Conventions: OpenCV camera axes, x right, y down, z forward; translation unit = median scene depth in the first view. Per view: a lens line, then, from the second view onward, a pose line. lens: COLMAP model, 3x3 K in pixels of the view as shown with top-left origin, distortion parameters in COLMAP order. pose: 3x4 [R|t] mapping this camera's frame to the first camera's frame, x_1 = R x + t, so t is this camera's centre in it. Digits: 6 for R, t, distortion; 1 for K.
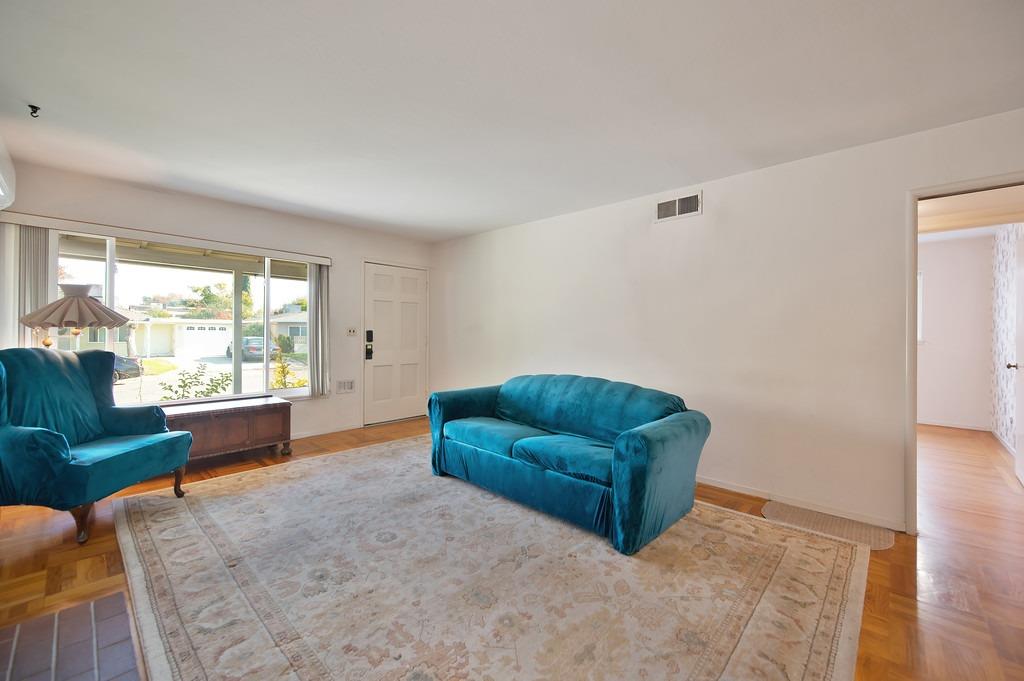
lens RADIAL K [[408.0, 0, 515.2], [0, 408.0, 337.0], [0, 0, 1]] dist [0.002890, -0.000198]
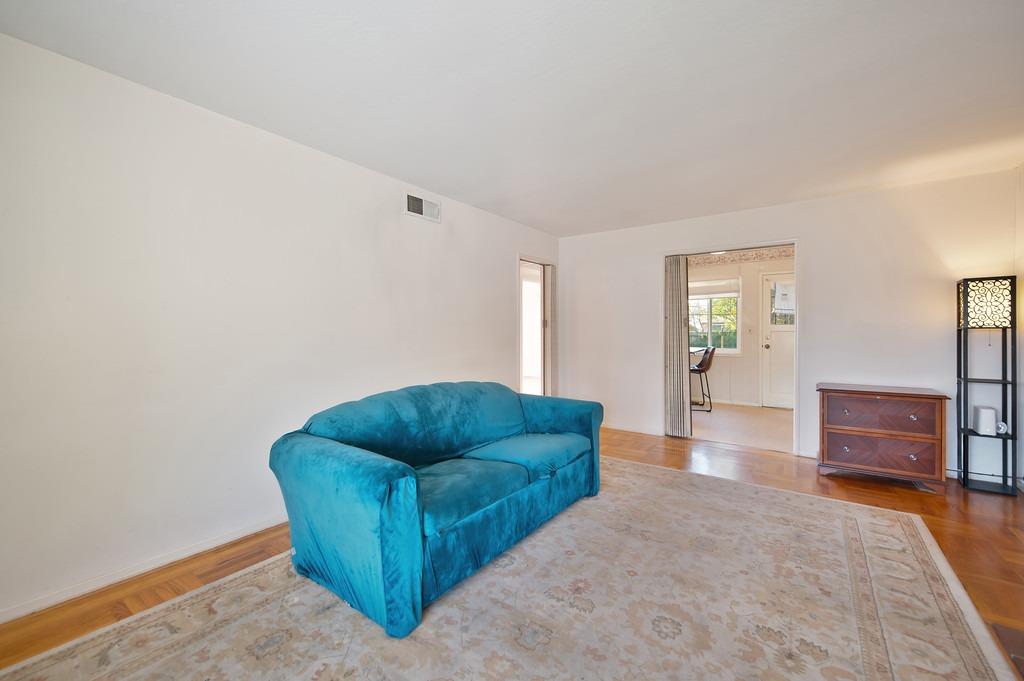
lens RADIAL K [[408.0, 0, 515.2], [0, 408.0, 337.0], [0, 0, 1]] dist [0.002890, -0.000198]
pose [[-0.112594, -0.027926, 0.993249, -1.127694], [0.014382, 0.999454, 0.029730, -0.036700], [-0.993537, 0.017633, -0.112131, 1.543805]]
